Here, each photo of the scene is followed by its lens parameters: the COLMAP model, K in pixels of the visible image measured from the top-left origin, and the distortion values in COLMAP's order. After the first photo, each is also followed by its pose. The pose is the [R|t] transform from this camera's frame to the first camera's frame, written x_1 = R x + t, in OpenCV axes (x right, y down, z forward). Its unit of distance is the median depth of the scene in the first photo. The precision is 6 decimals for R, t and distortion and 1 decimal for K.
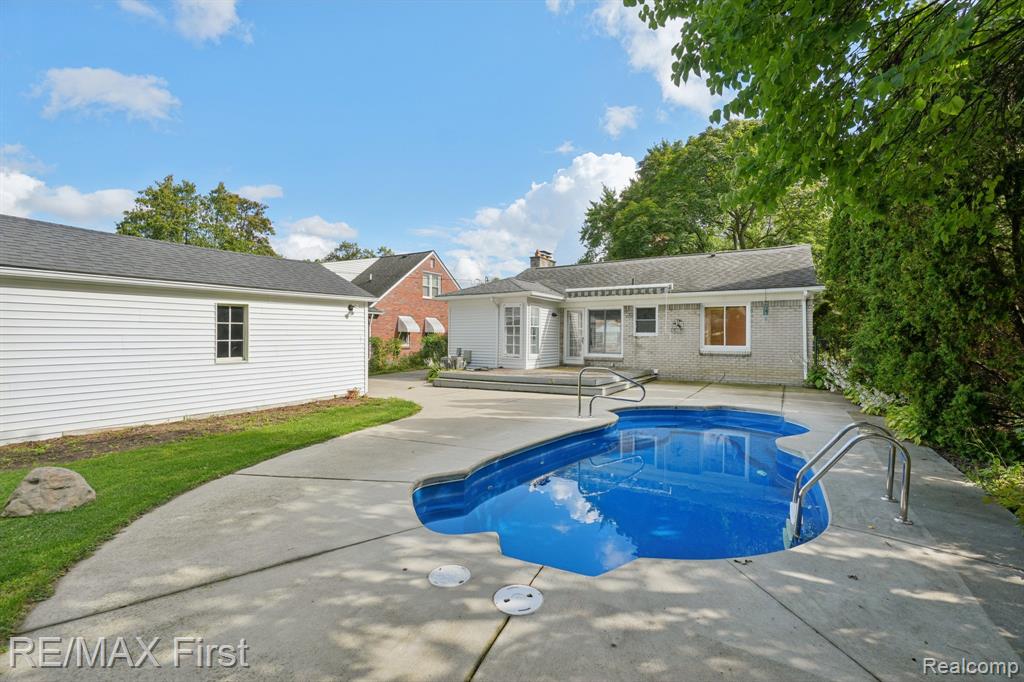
lens RADIAL K [[442.8, 0, 511.9], [0, 442.8, 341.2], [0, 0, 1]] dist [-0.001060, 0.000945]
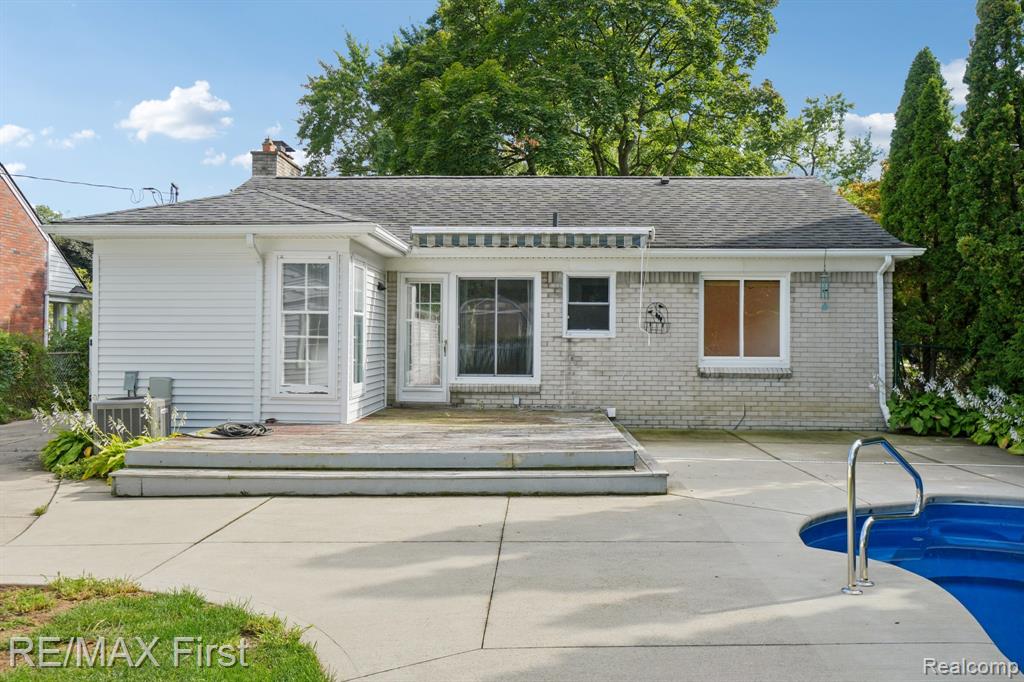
lens RADIAL K [[794.7, 0, 507.4], [0, 794.7, 340.7], [0, 0, 1]] dist [-0.014559, -0.001236]
pose [[0.868145, -0.003308, 0.496300, -0.187949], [0.003841, 0.999993, -0.000053, -0.008984], [-0.496296, 0.001952, 0.868151, 0.315889]]
